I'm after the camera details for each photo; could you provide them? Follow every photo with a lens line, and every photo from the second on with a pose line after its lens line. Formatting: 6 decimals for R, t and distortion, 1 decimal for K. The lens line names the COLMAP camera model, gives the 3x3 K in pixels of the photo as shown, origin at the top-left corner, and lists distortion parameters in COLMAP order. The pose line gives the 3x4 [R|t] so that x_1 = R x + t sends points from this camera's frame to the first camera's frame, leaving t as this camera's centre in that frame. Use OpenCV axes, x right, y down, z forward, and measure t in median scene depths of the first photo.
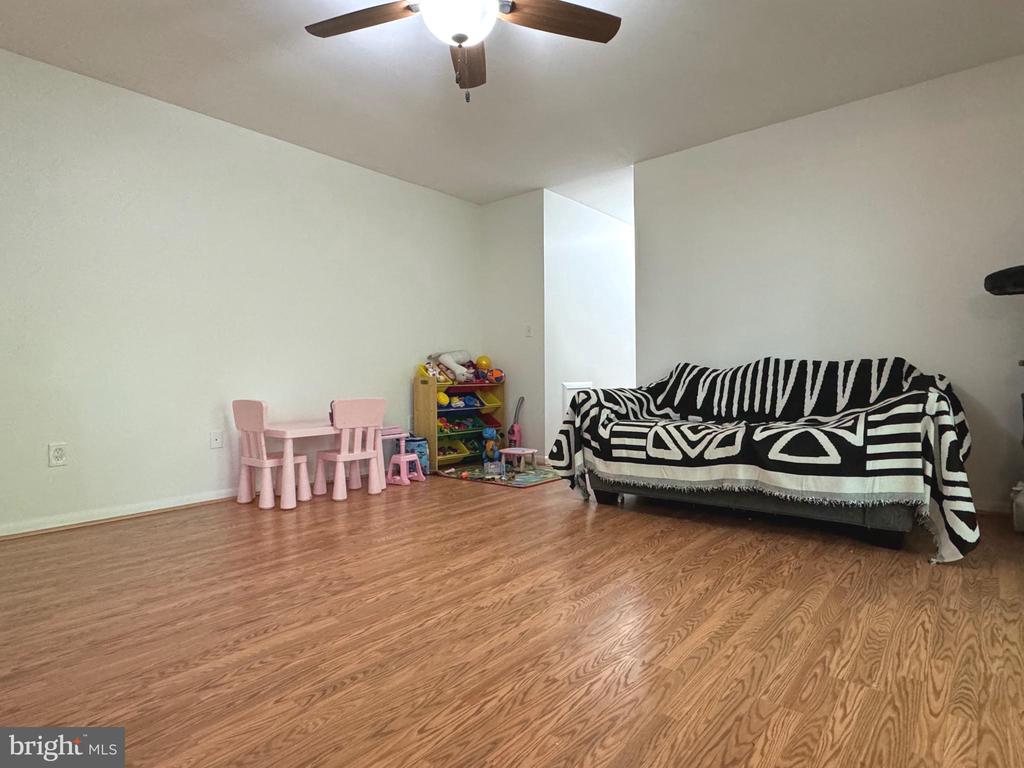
lens RADIAL K [[567.5, 0, 512.0], [0, 567.5, 384.0], [0, 0, 1]] dist [-0.000137, -0.000189]
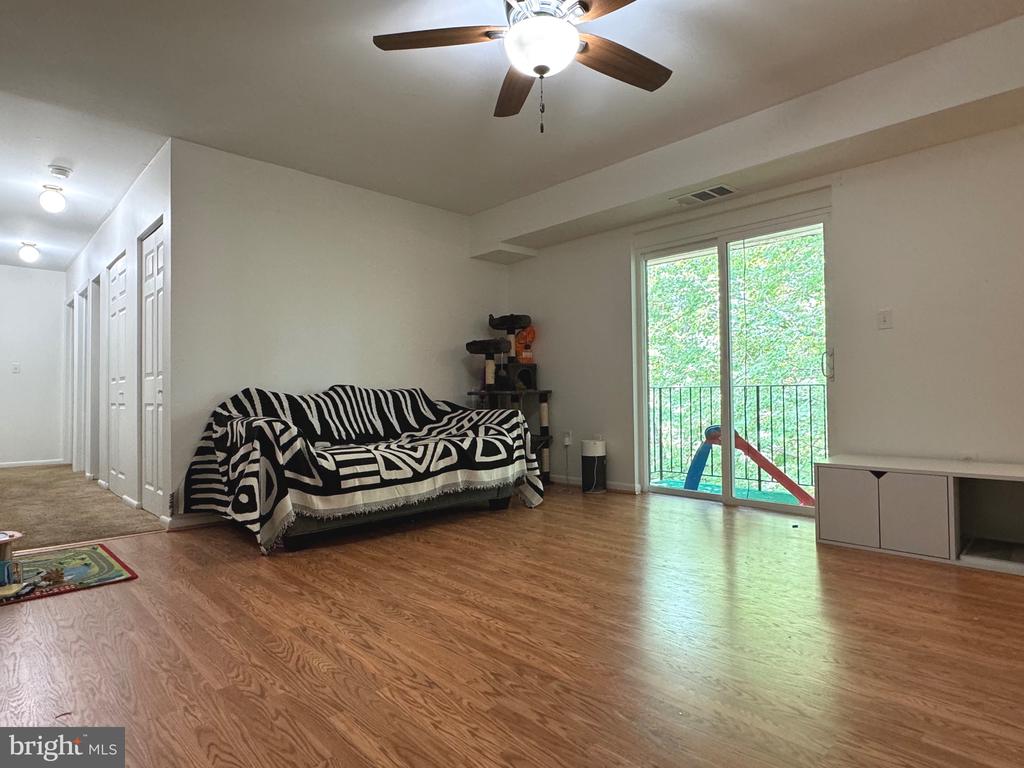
lens RADIAL K [[567.5, 0, 512.0], [0, 567.5, 384.0], [0, 0, 1]] dist [-0.000137, -0.000189]
pose [[0.097844, 0.031087, 0.994716, -0.875049], [0.022750, 0.999181, -0.033464, -0.005825], [-0.994942, 0.025904, 0.097057, 0.769933]]
